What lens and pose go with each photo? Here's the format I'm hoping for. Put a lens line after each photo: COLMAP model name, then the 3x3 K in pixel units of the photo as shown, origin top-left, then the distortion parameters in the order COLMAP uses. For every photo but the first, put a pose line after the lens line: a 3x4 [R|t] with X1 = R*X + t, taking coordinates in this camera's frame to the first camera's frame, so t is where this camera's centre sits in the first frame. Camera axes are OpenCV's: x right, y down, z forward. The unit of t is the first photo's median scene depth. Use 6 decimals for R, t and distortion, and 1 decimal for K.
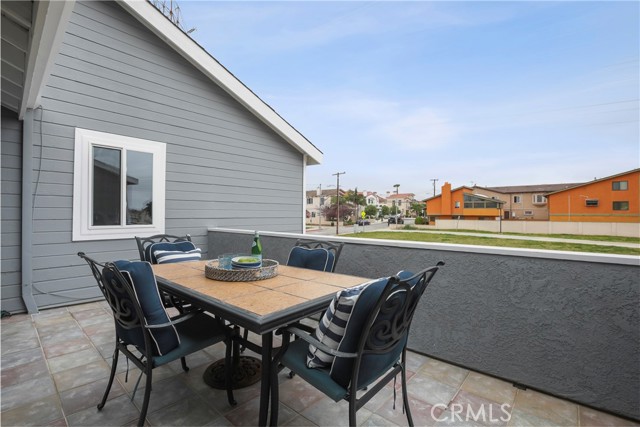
lens RADIAL K [[292.5, 0, 320.0], [0, 292.5, 213.5], [0, 0, 1]] dist [-0.030928, -0.000130]
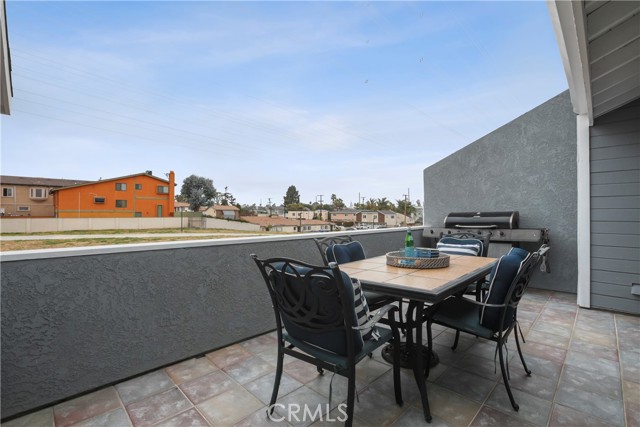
lens RADIAL K [[292.5, 0, 320.0], [0, 292.5, 213.5], [0, 0, 1]] dist [-0.030928, -0.000130]
pose [[0.049805, -0.004133, 0.998750, -0.103518], [-0.008905, 0.999950, 0.004582, 0.000481], [-0.998719, -0.009122, 0.049766, 0.096872]]
